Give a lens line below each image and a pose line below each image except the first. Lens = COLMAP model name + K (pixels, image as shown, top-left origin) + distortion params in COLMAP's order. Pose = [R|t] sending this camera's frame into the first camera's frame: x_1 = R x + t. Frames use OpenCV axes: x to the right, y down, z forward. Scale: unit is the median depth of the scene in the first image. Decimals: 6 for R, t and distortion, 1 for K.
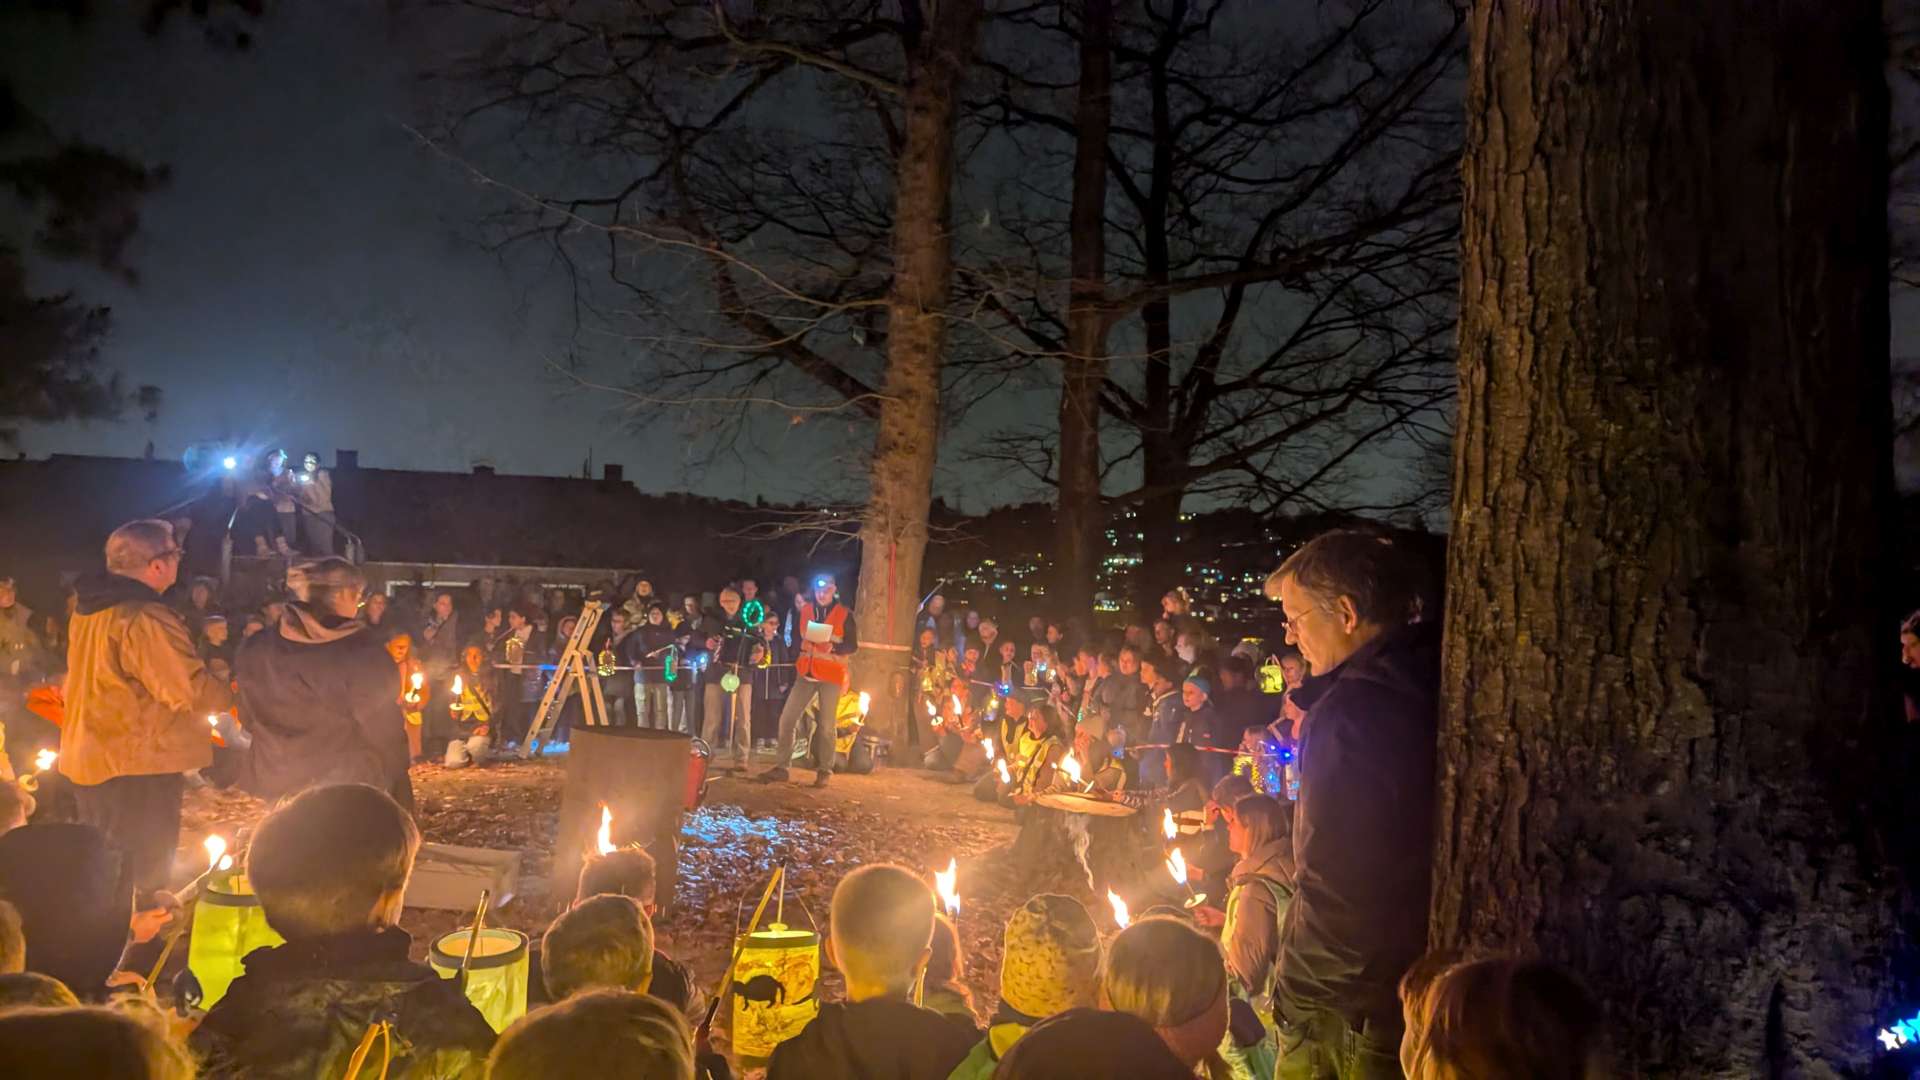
lens RADIAL K [[1326.4, 0, 949.6], [0, 1326.4, 537.6], [0, 0, 1]] dist [0.094482, -0.111453]
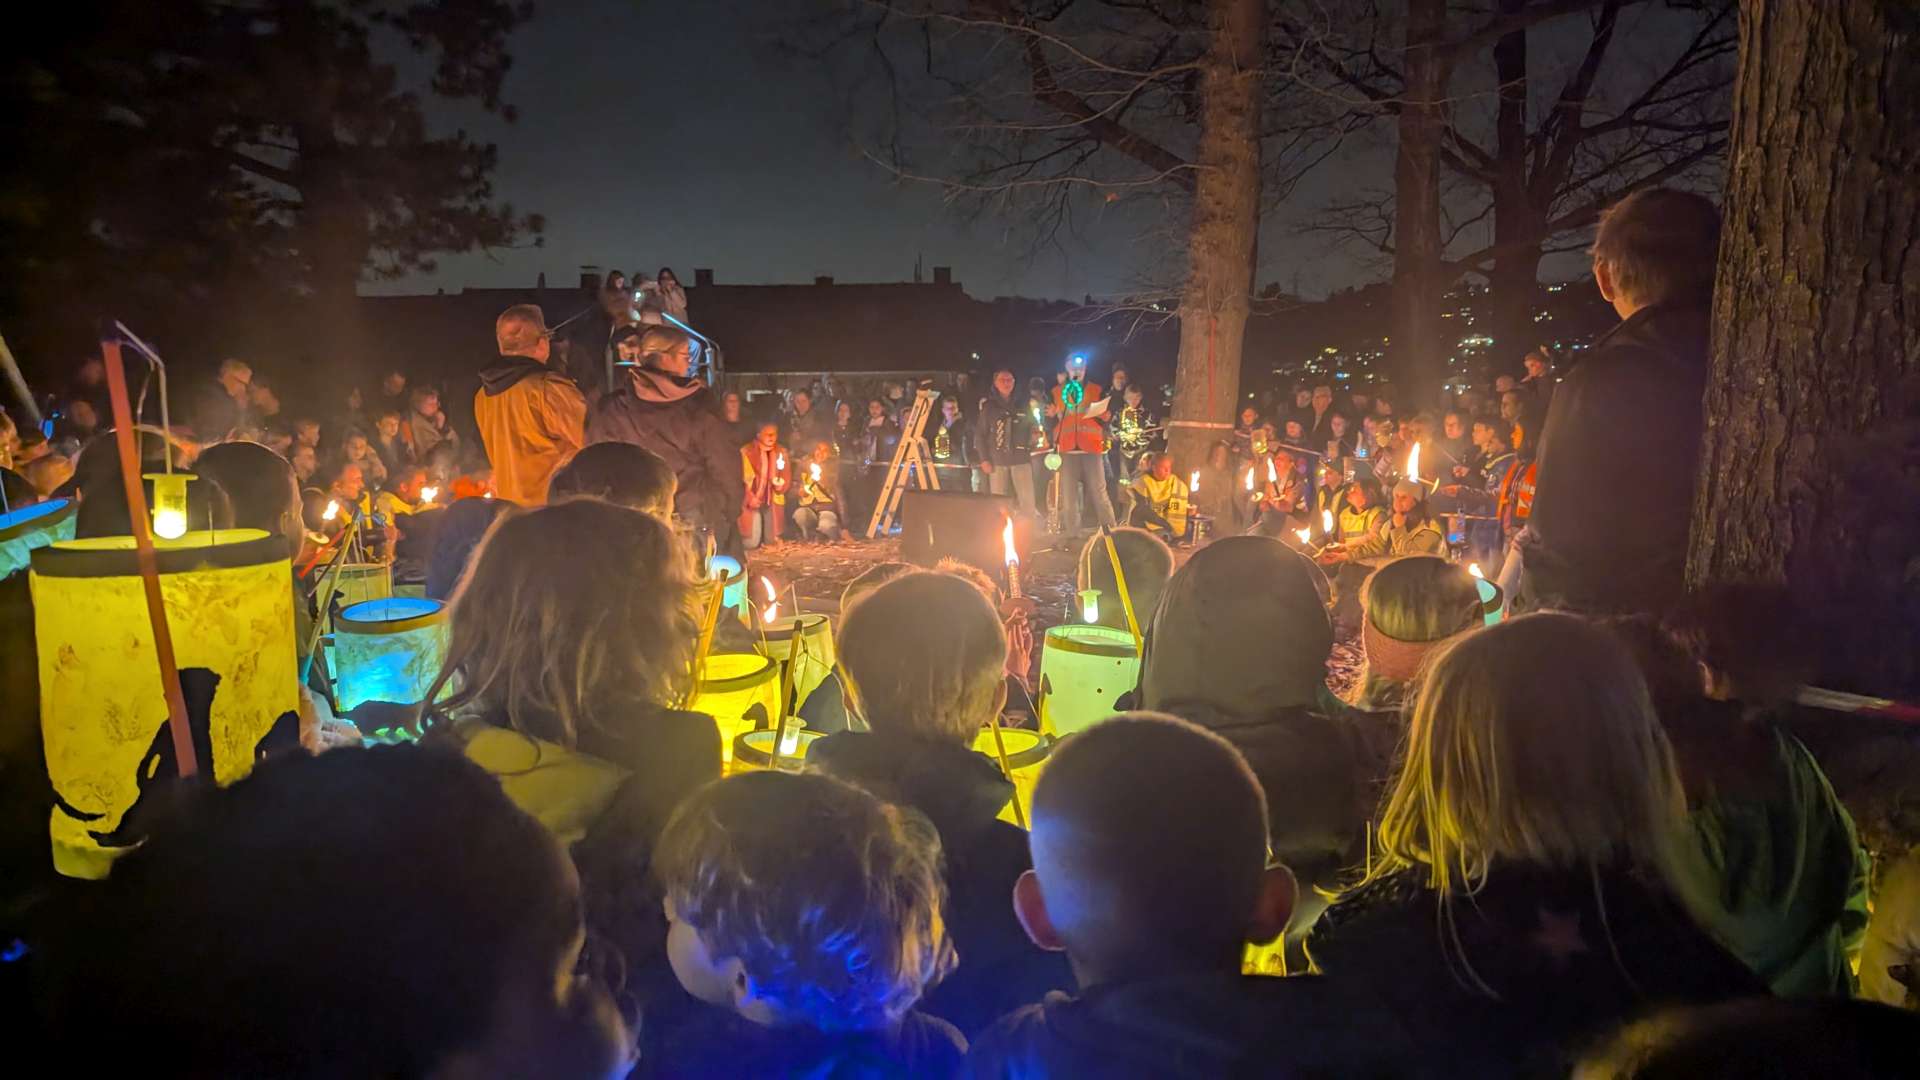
lens RADIAL K [[1335.5, 0, 968.6], [0, 1335.5, 533.6], [0, 0, 1]] dist [0.047441, -0.024118]
pose [[0.971559, -0.016941, -0.236190, 0.013431], [0.050504, 0.989312, 0.136787, 0.016969], [0.231349, -0.144825, 0.962031, -0.021347]]
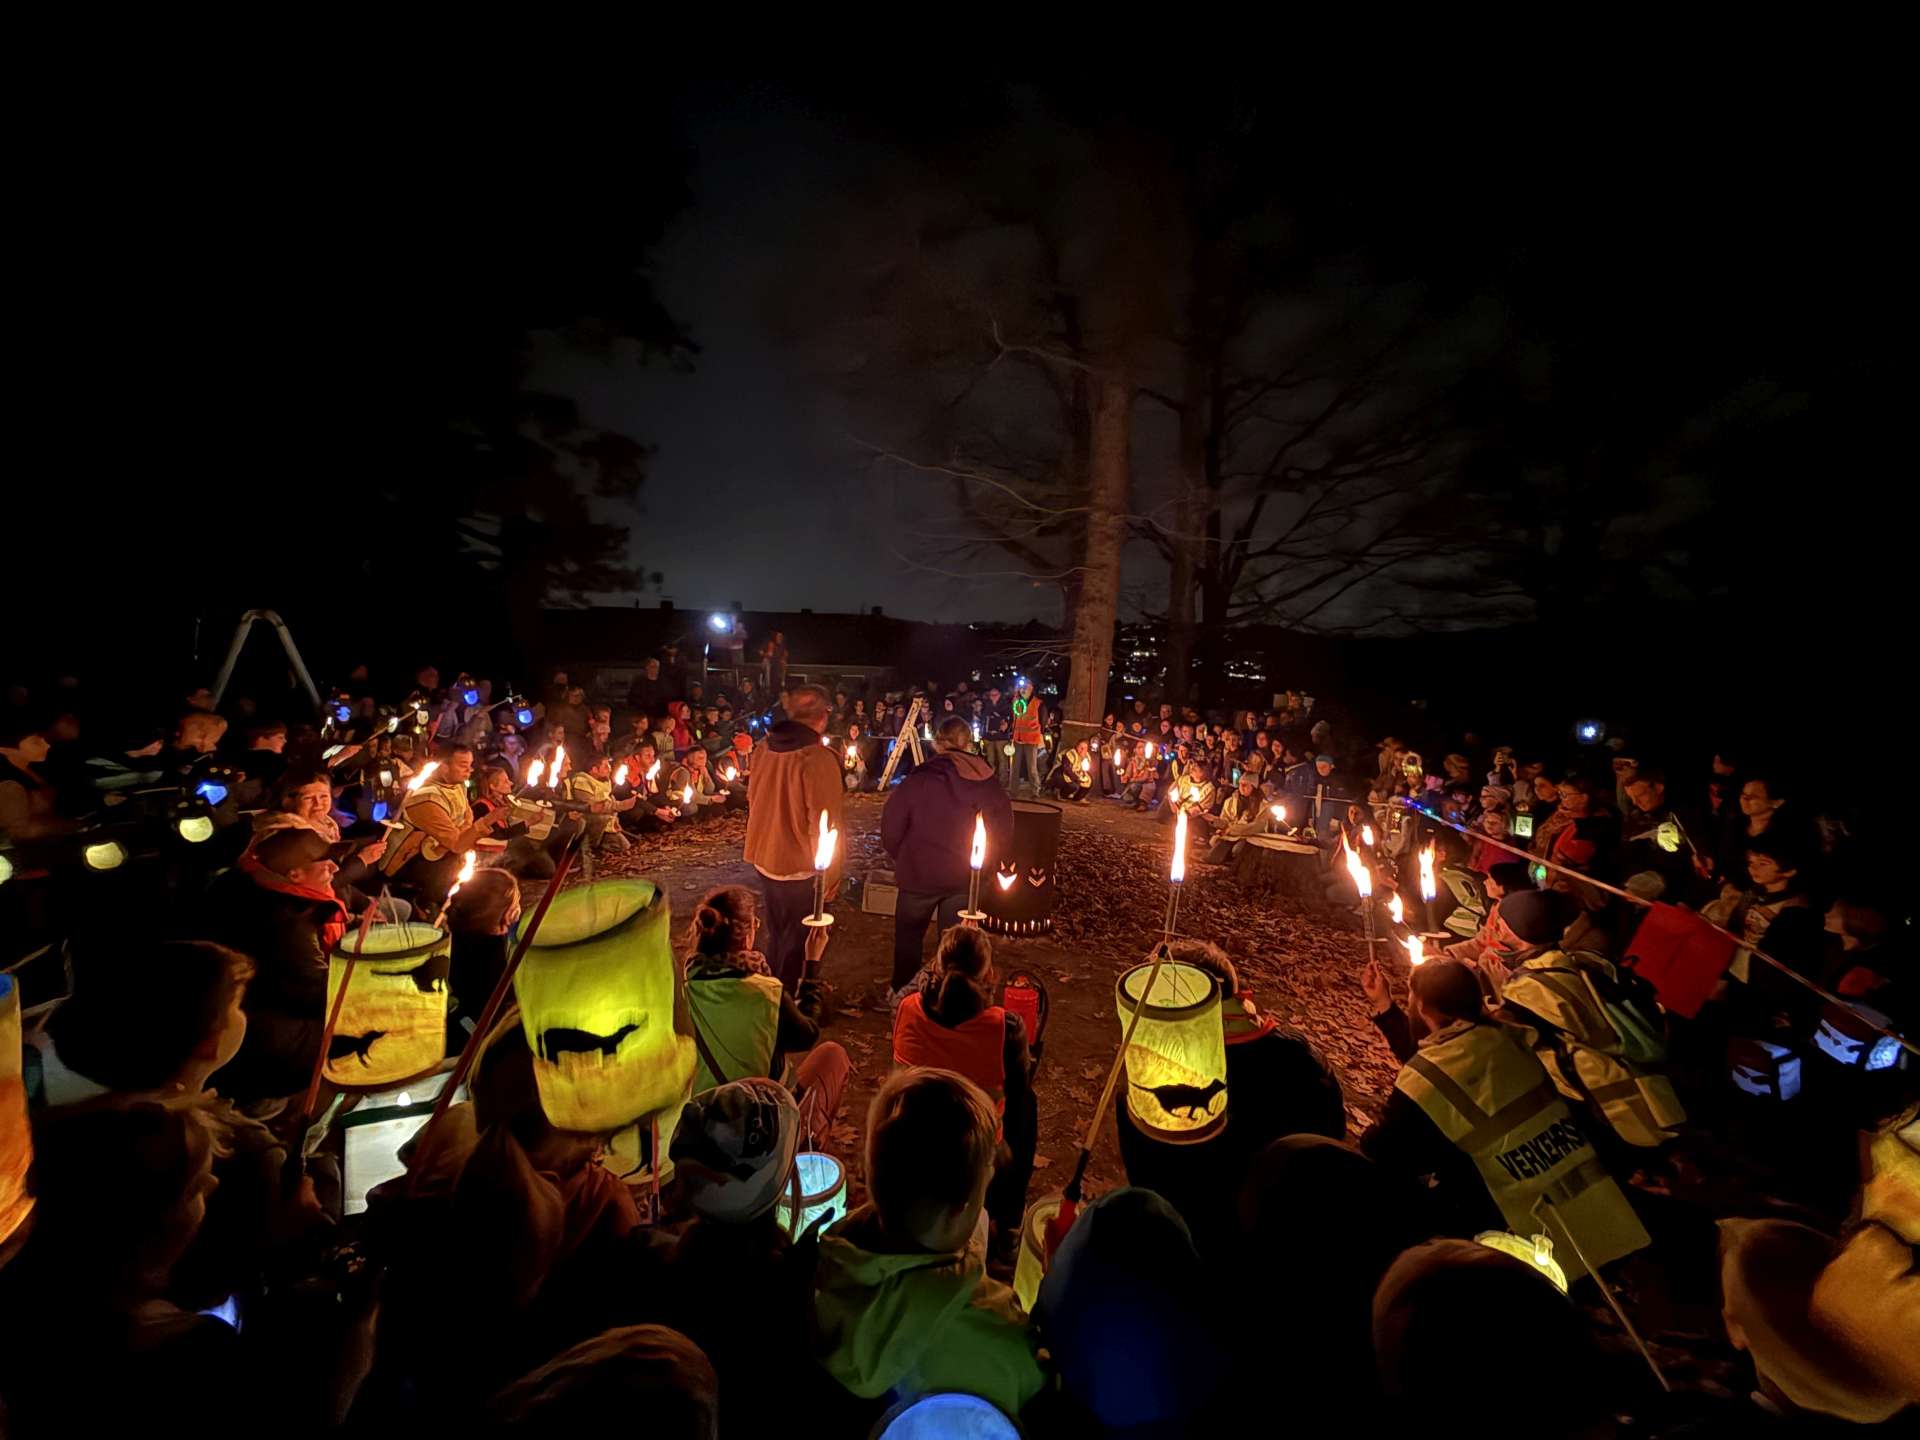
lens RADIAL K [[723.6, 0, 933.4], [0, 723.6, 712.1], [0, 0, 1]] dist [-0.000624, -0.000033]
pose [[0.992512, 0.003602, -0.122096, -0.126637], [0.008756, 0.994896, 0.100527, -0.023630], [0.121835, -0.100843, 0.987414, 0.094582]]
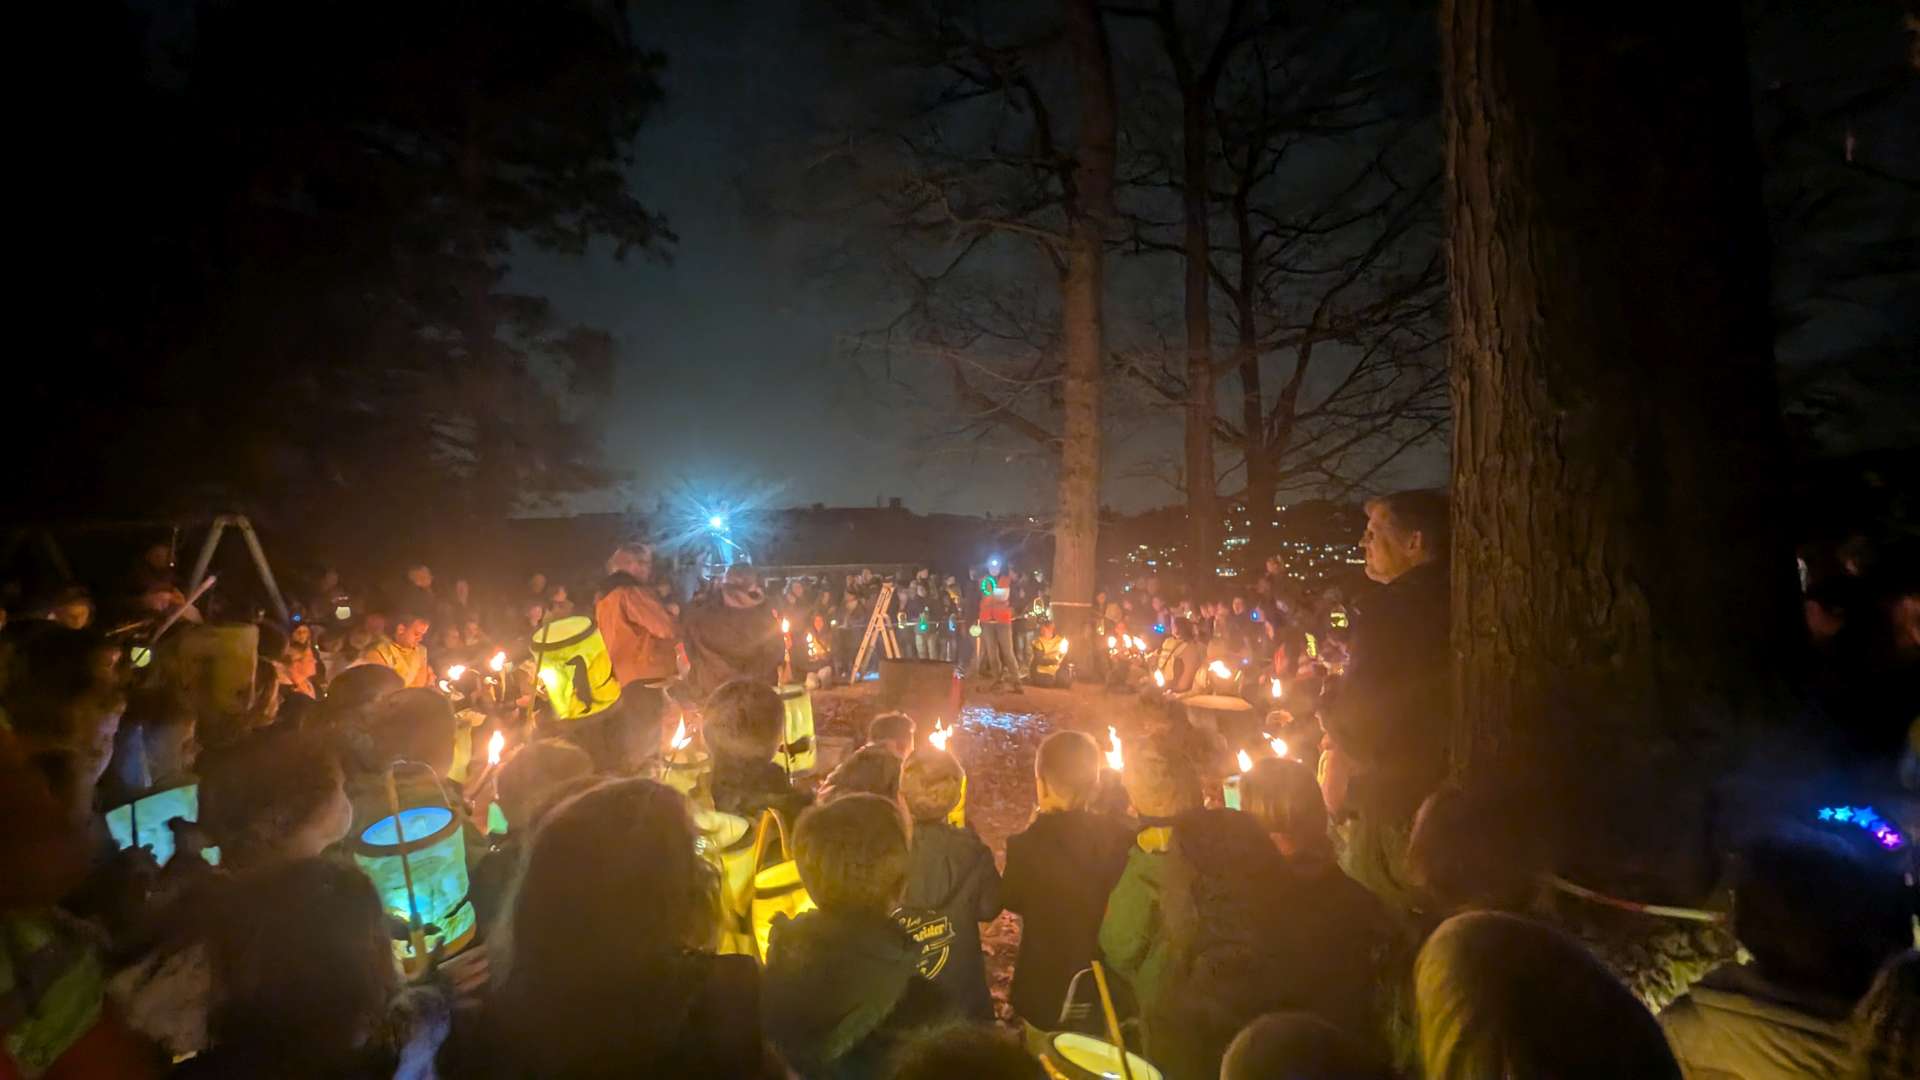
lens RADIAL K [[876.9, 0, 950.1], [0, 876.9, 541.9], [0, 0, 1]] dist [0.002292, 0.000186]
pose [[0.981014, -0.056007, -0.185674, 0.001861], [0.056892, 0.998380, -0.000566, 0.003558], [0.185405, -0.010008, 0.982611, -0.009329]]
